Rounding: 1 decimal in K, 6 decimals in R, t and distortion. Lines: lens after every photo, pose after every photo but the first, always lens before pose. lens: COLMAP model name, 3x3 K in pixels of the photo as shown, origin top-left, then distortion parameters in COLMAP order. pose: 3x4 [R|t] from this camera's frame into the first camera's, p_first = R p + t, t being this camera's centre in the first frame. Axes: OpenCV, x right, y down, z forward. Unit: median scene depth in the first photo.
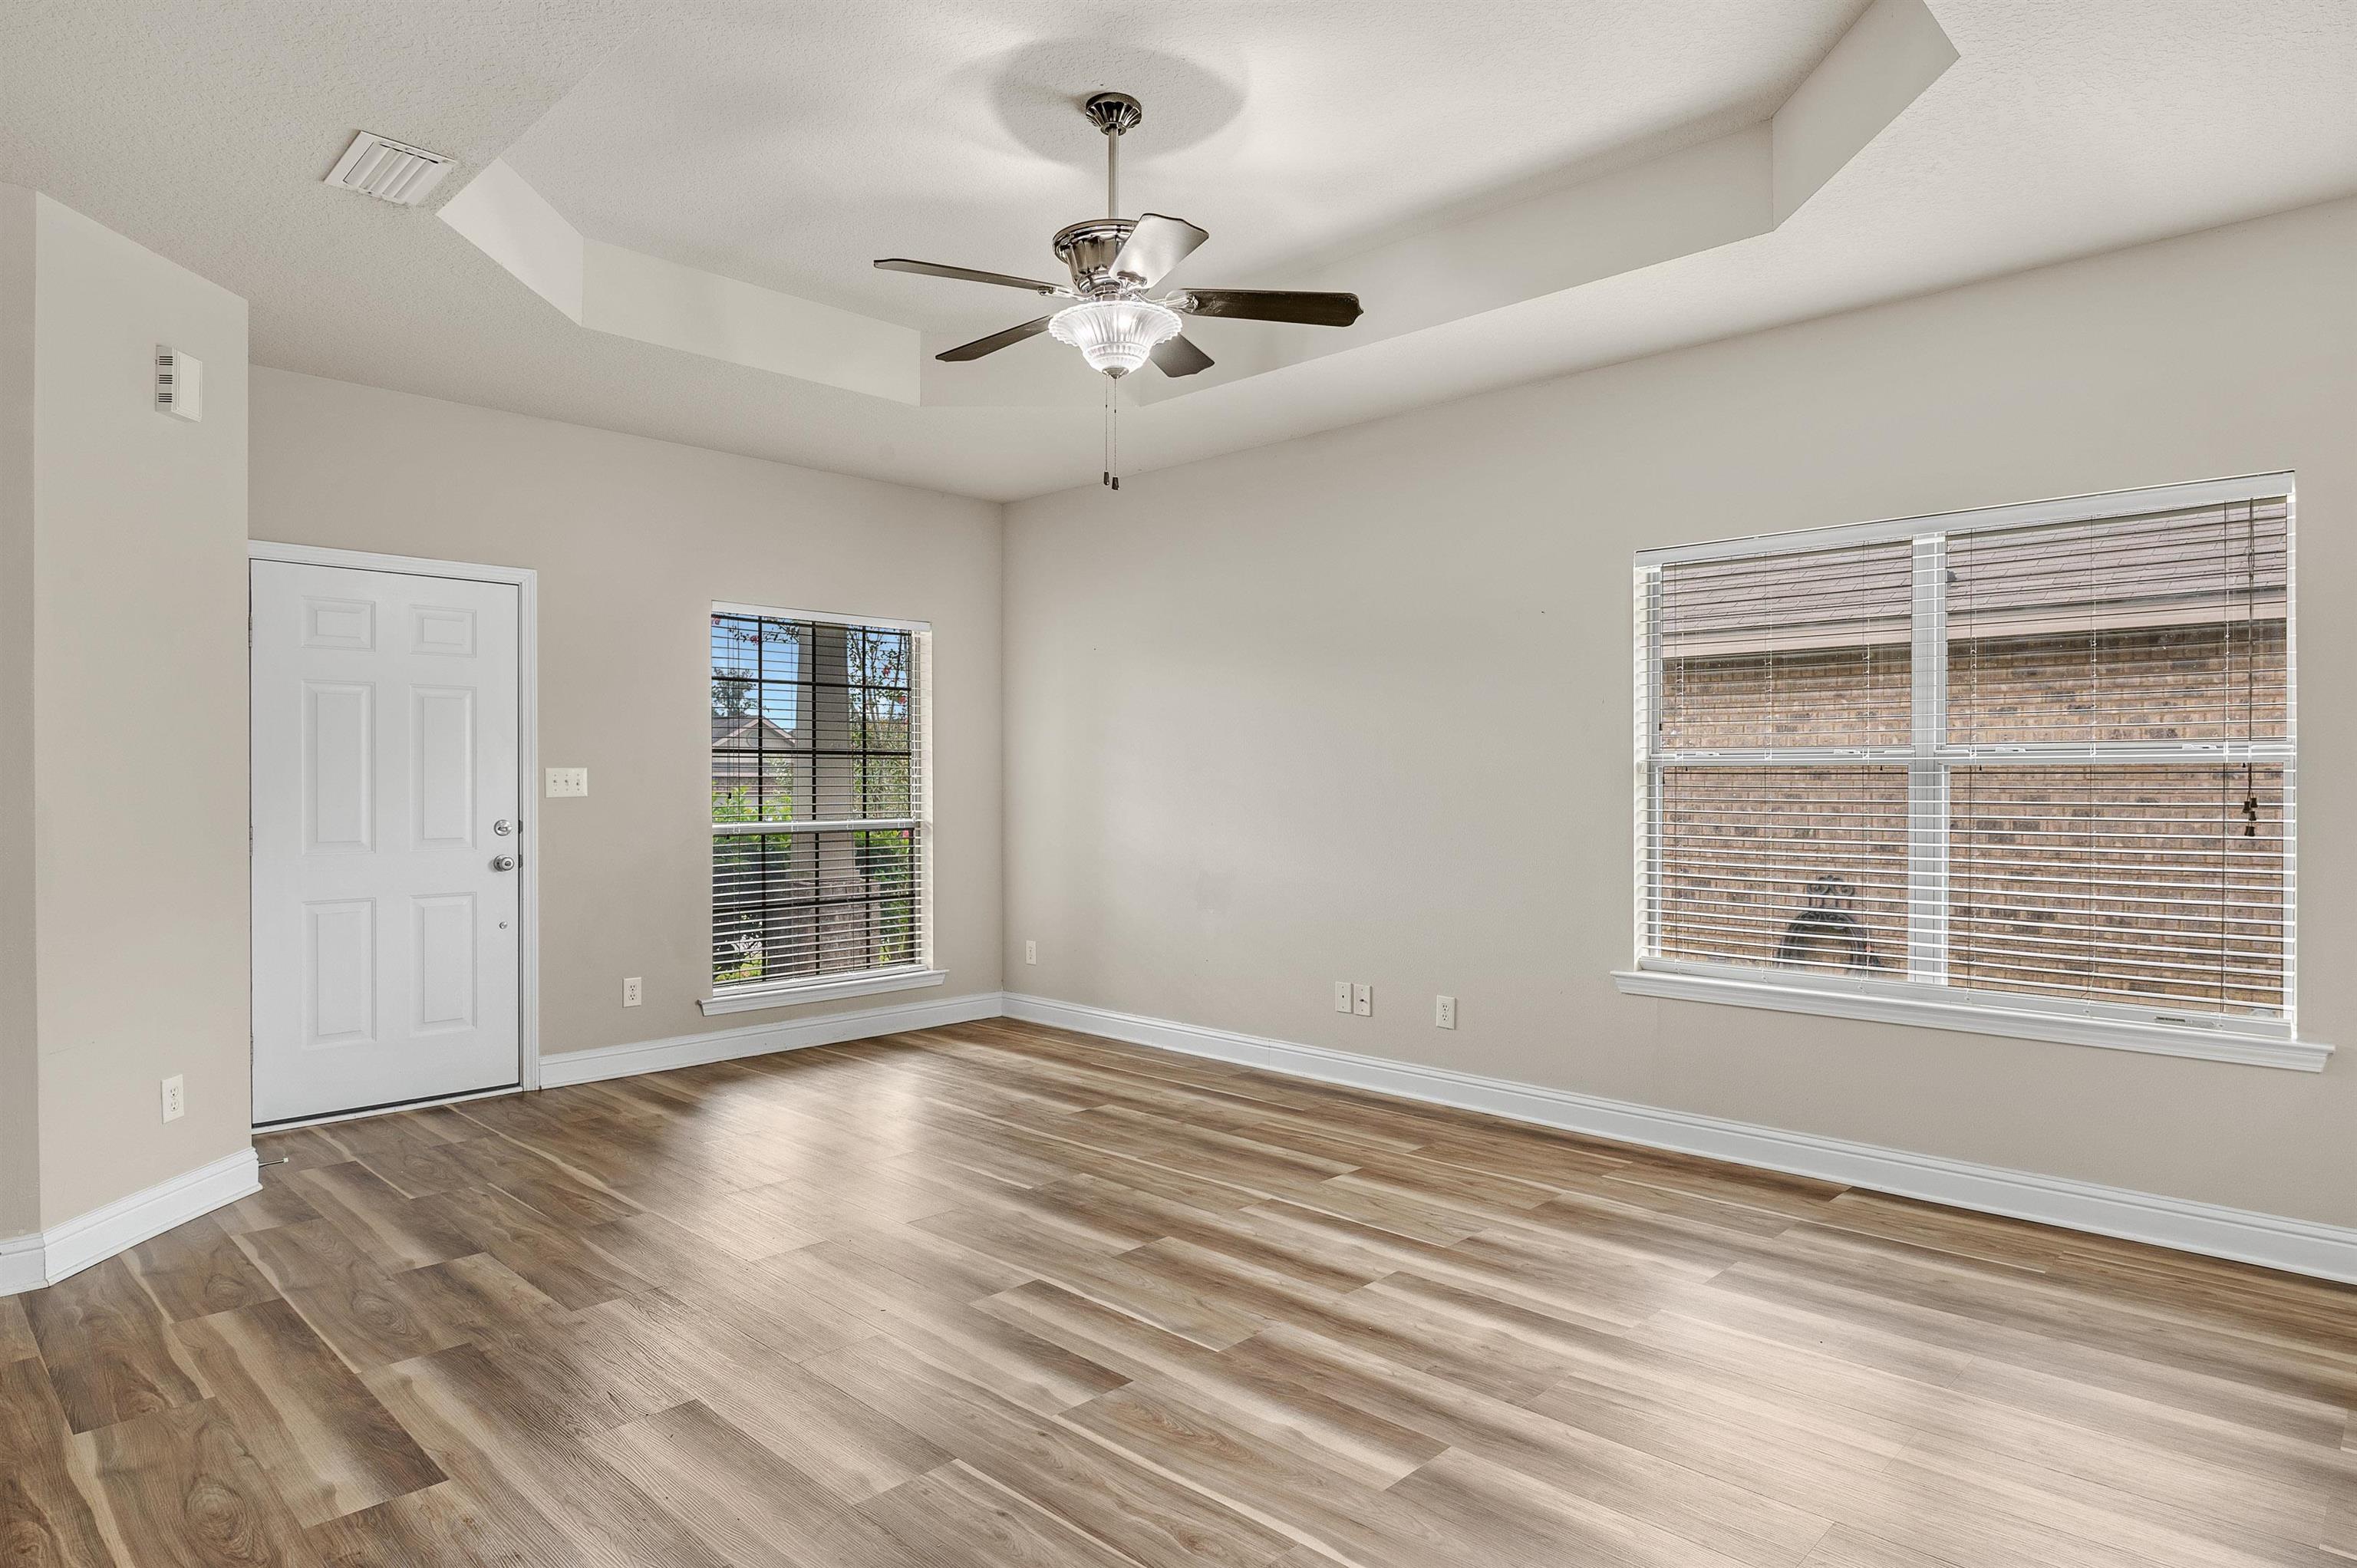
lens RADIAL K [[1332.1, 0, 1179.7], [0, 1332.1, 781.8], [0, 0, 1]] dist [-0.007209, 0.002418]
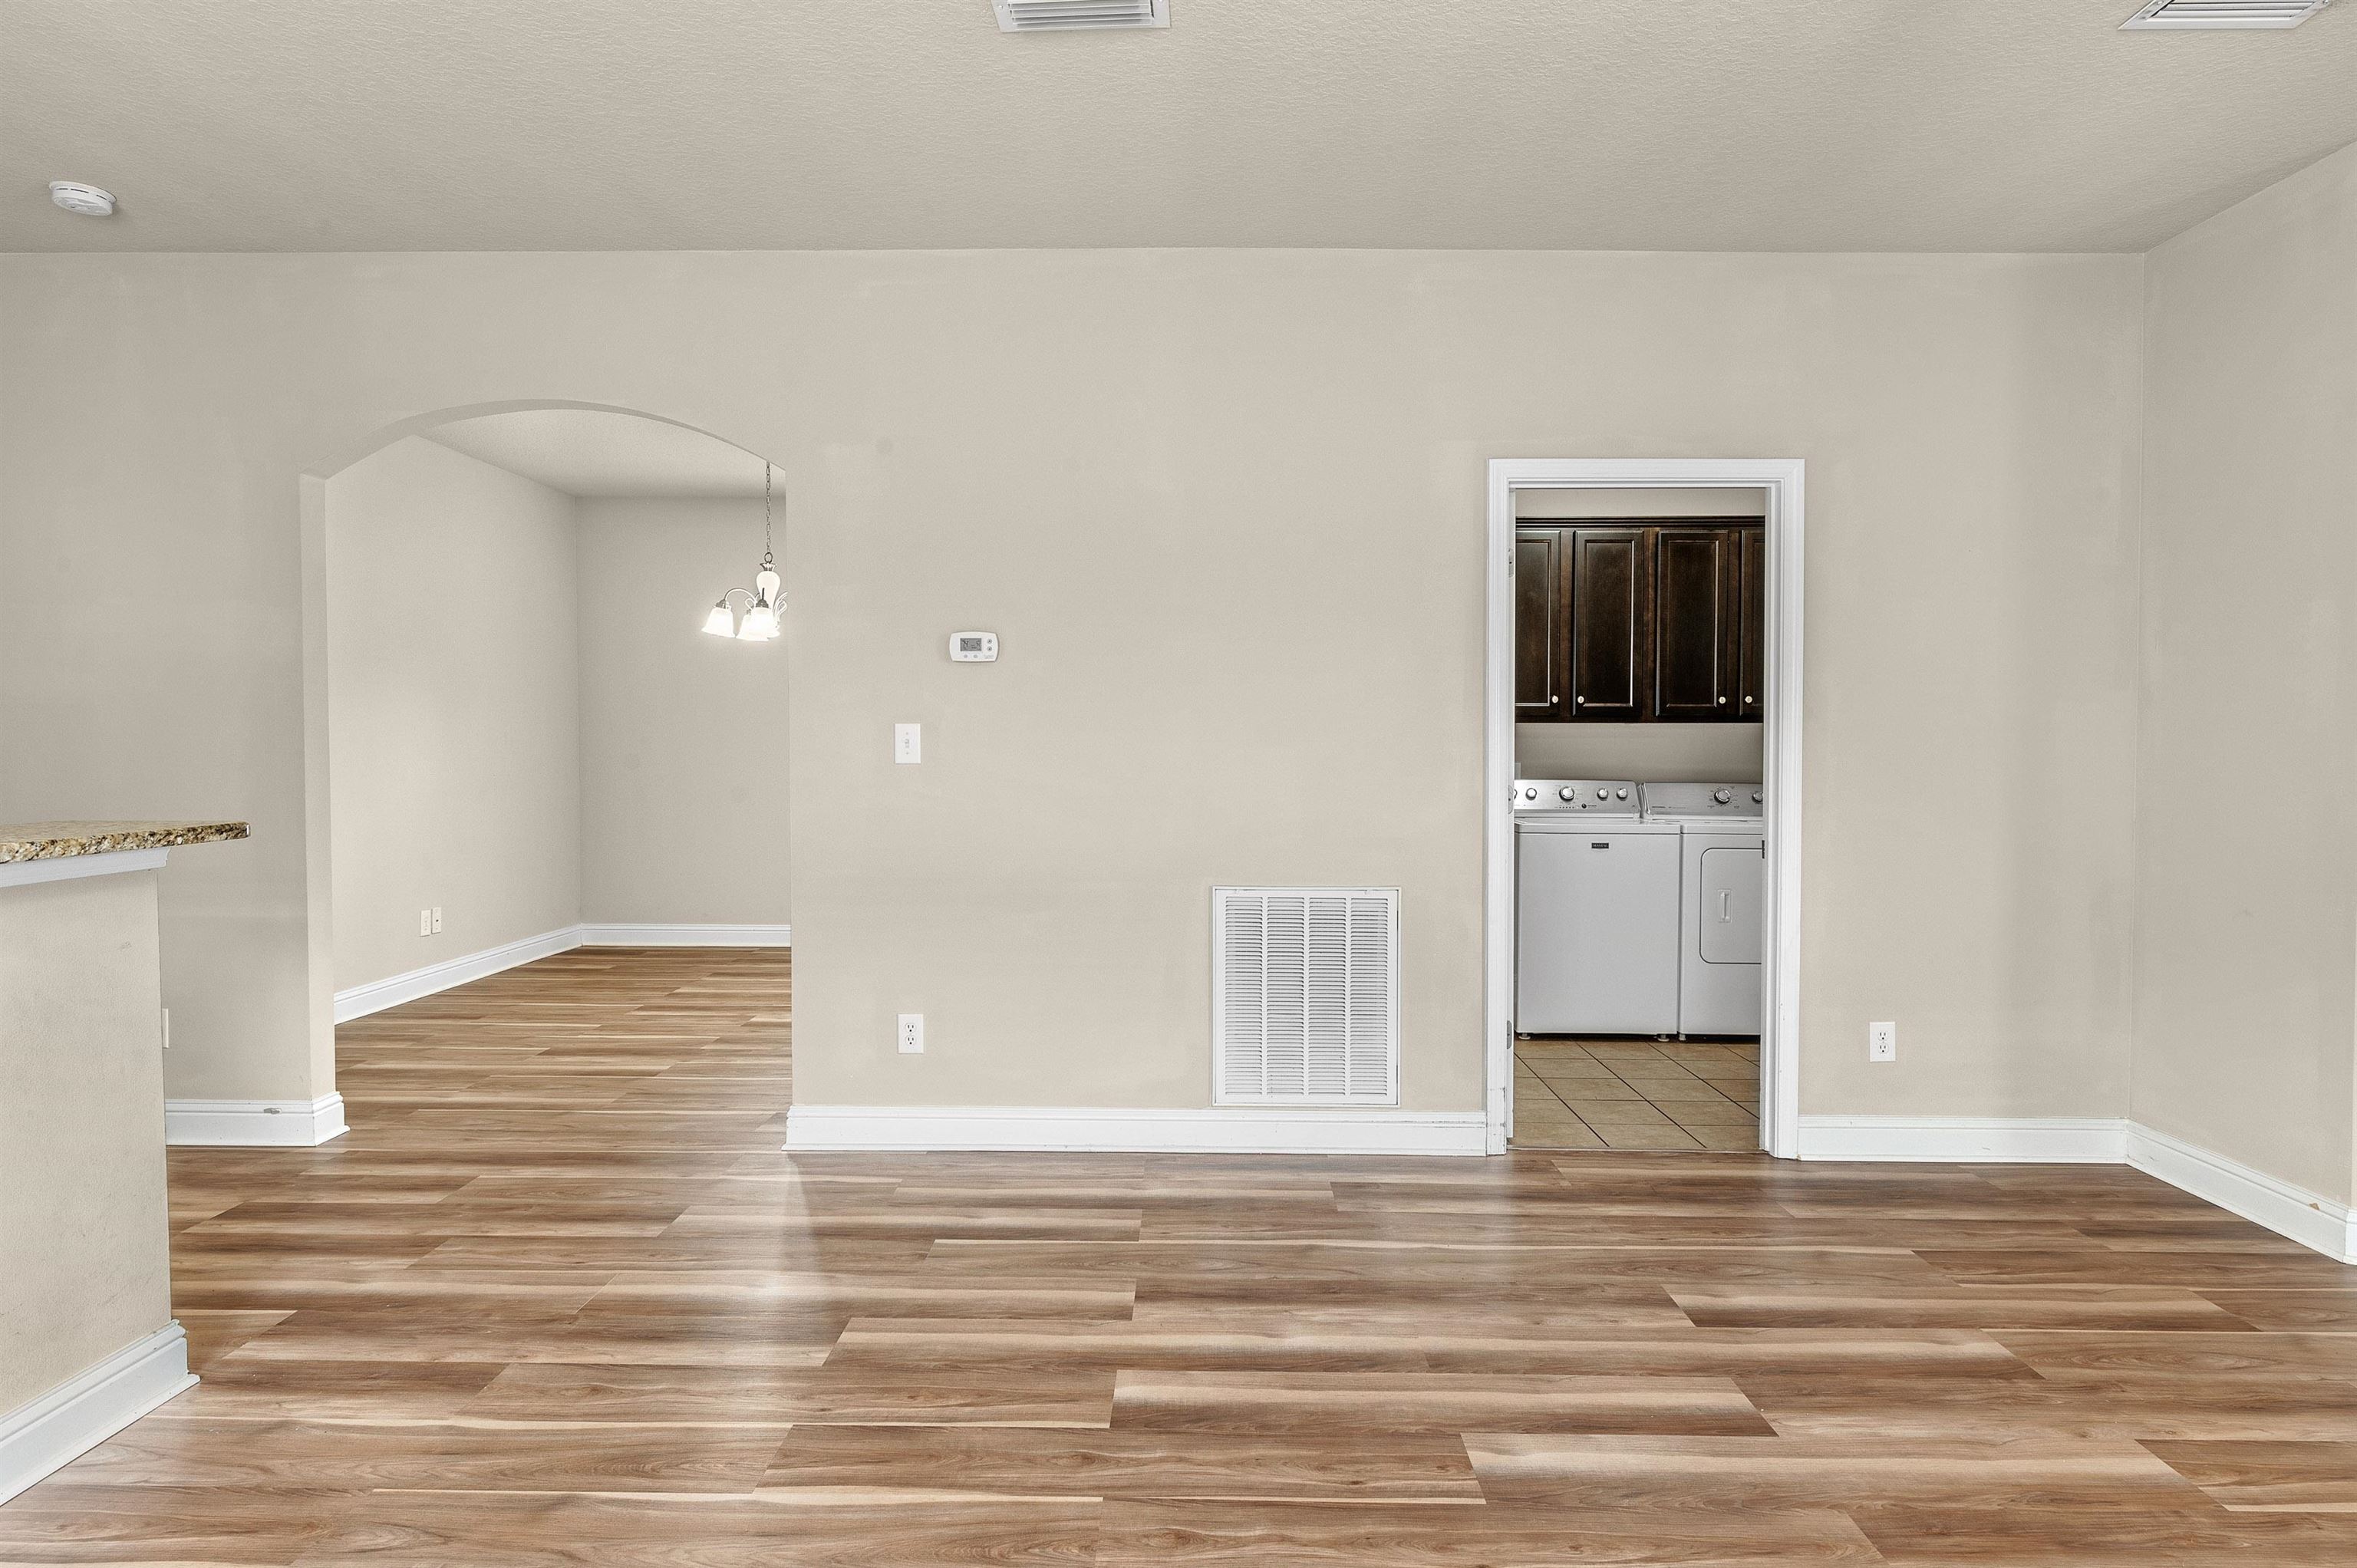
lens RADIAL K [[1332.1, 0, 1181.9], [0, 1332.1, 784.9], [0, 0, 1]] dist [-0.007209, 0.002418]
pose [[-0.728549, 0.017874, -0.684760, 0.343901], [-0.004532, 0.999512, 0.030913, 0.001449], [0.684978, 0.025625, -0.728113, 0.884566]]
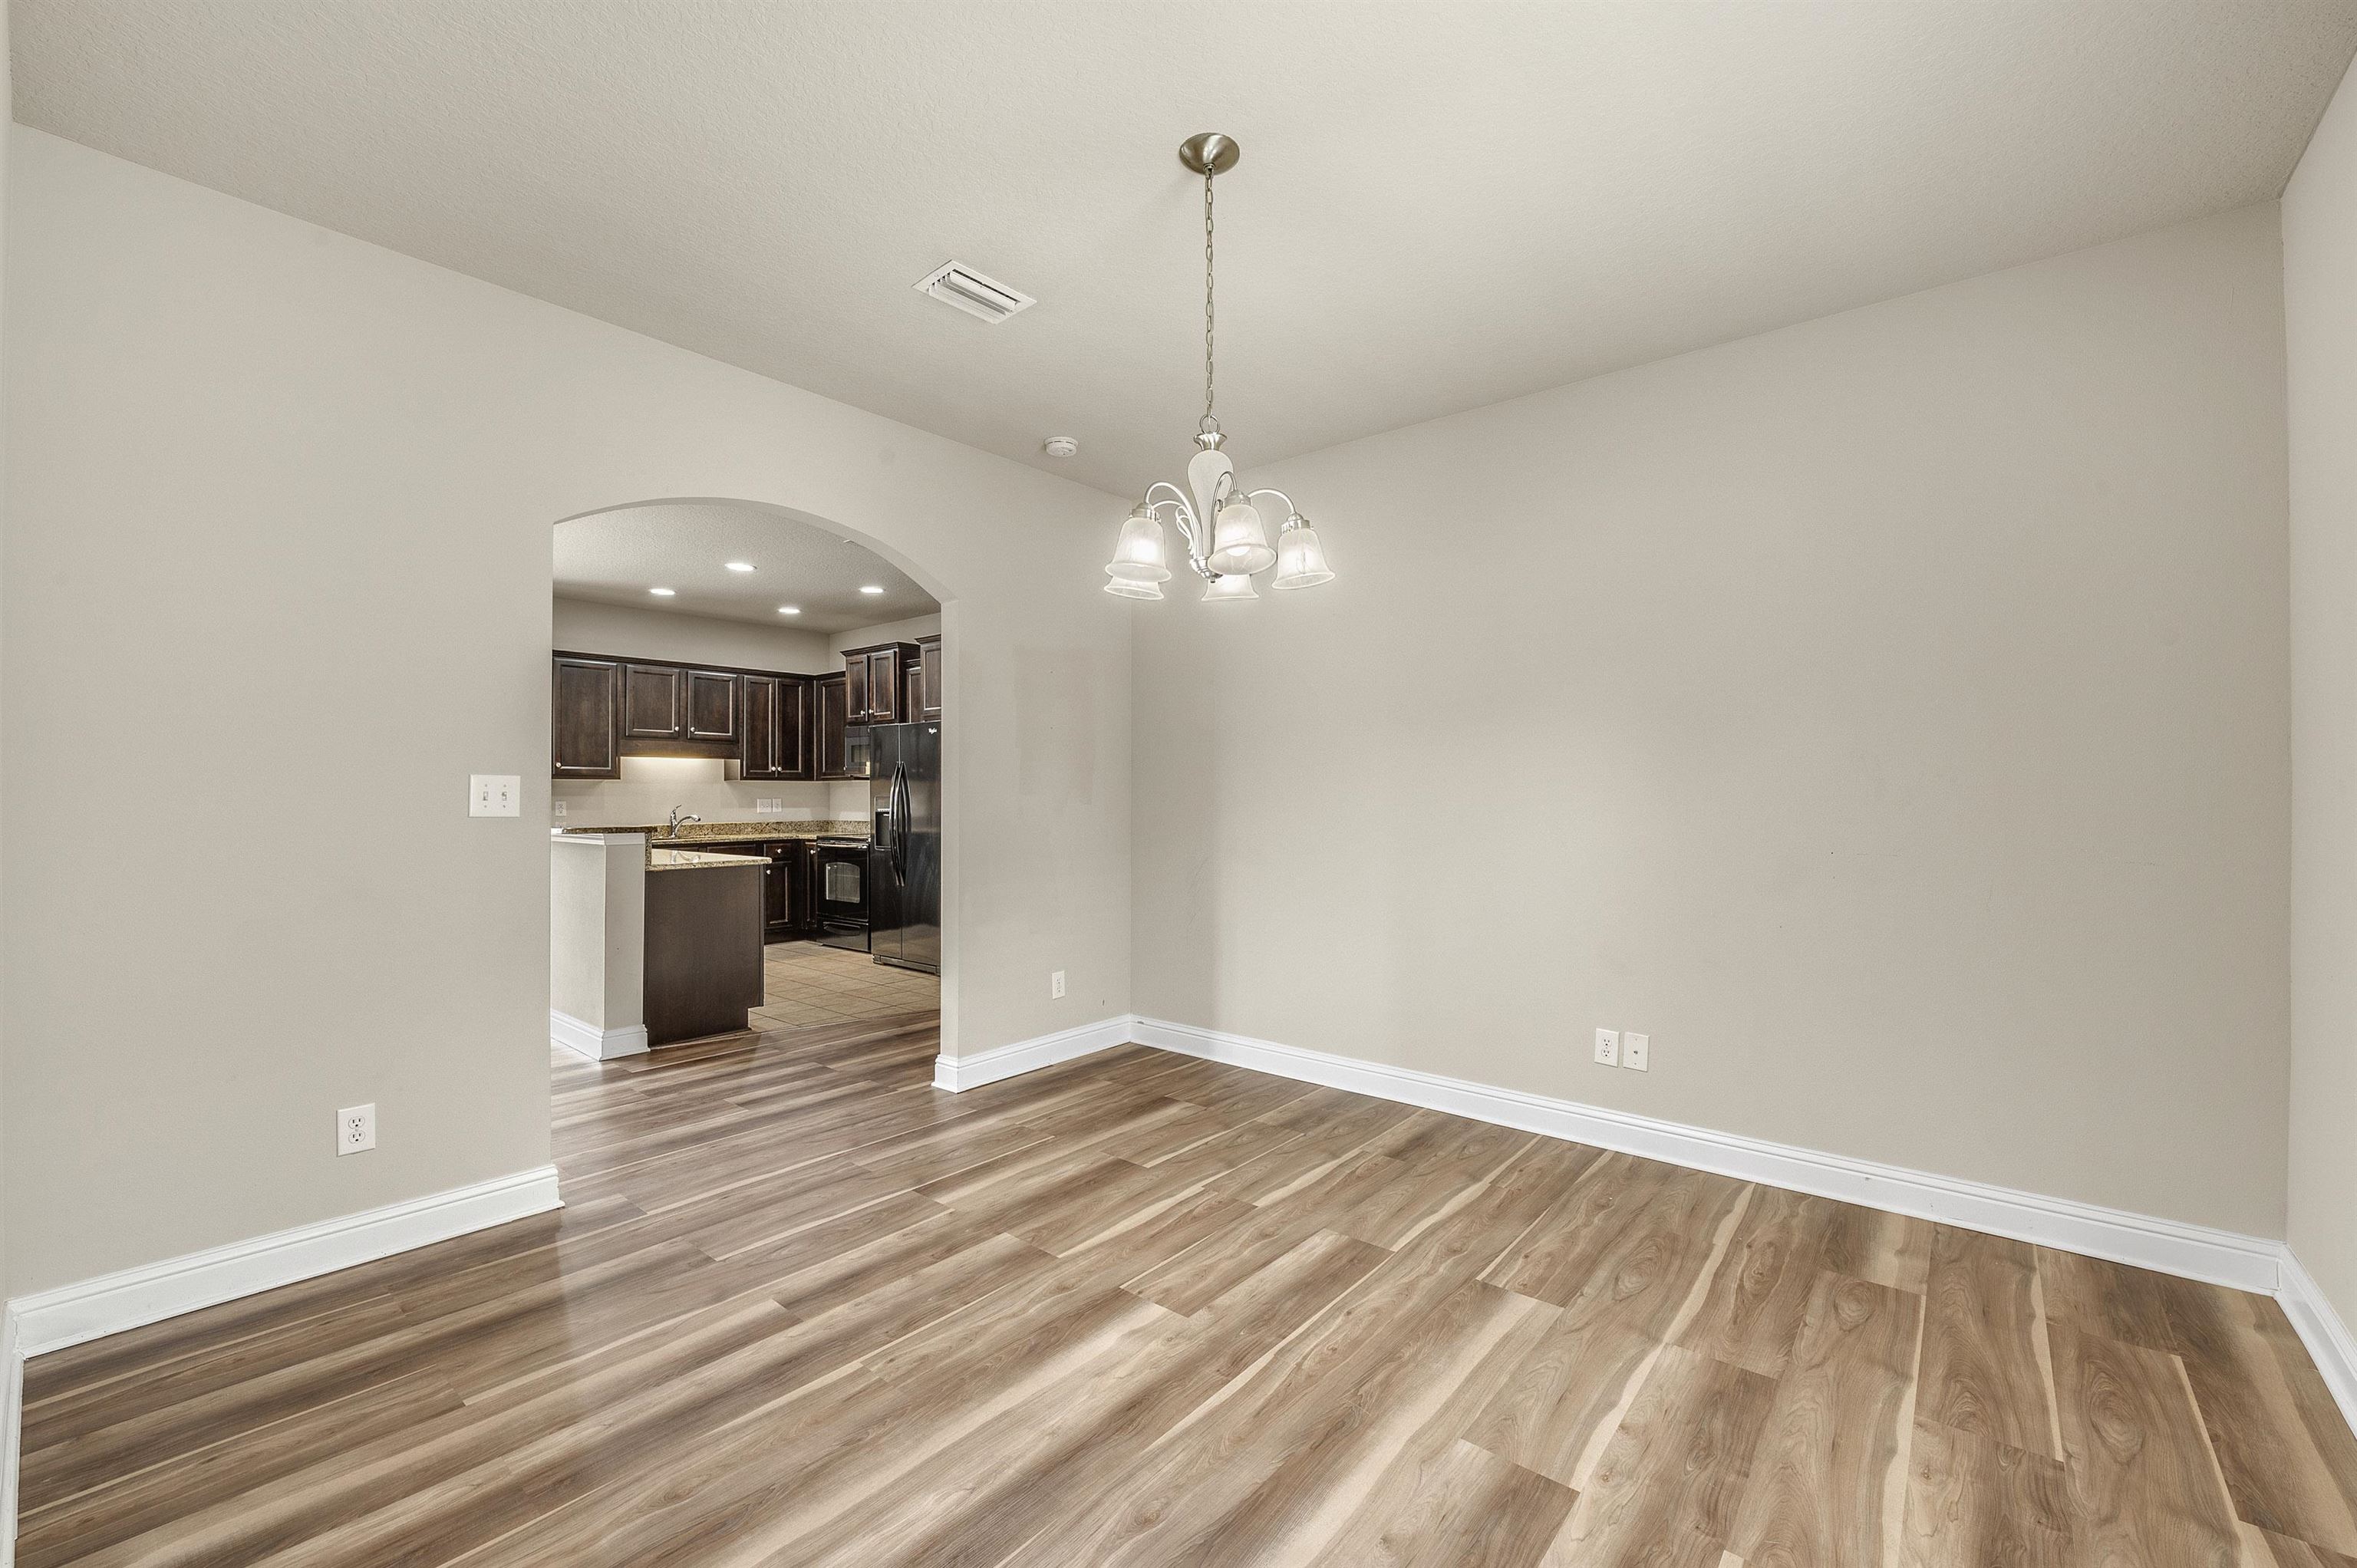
lens RADIAL K [[976.6, 0, 1194.9], [0, 976.6, 781.5], [0, 0, 1]] dist [-0.003931, 0.000428]
pose [[-0.076666, 0.010849, 0.996998, -0.887731], [0.001748, 0.999941, -0.010746, -0.000665], [-0.997055, 0.000919, -0.076680, -0.461311]]
